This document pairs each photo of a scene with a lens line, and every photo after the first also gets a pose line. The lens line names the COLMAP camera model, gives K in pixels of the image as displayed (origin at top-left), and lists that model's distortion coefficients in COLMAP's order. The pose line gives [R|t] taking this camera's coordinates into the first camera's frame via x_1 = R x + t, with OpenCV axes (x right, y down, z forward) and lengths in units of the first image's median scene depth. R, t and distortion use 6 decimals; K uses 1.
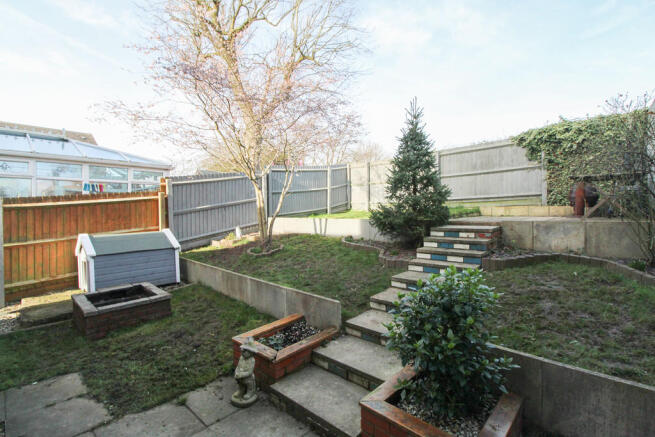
lens RADIAL K [[305.7, 0, 329.7], [0, 305.7, 210.0], [0, 0, 1]] dist [-0.017387, -0.000211]
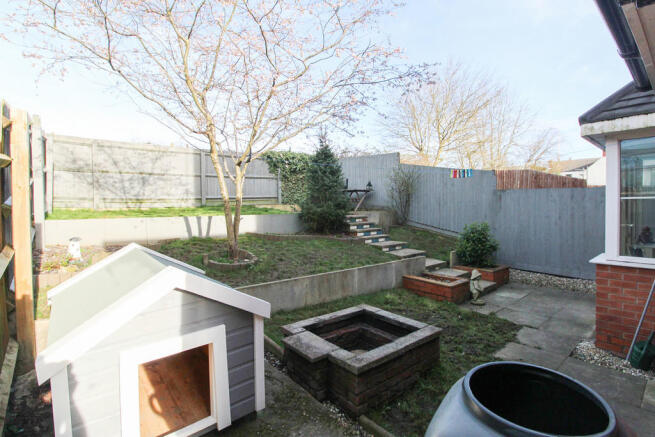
lens RADIAL K [[305.7, 0, 329.7], [0, 305.7, 210.0], [0, 0, 1]] dist [-0.017387, -0.000211]
pose [[0.138113, -0.003244, 0.990411, -0.778471], [0.015277, 0.999883, 0.001144, 0.014979], [-0.990299, 0.014973, 0.138147, 0.564302]]
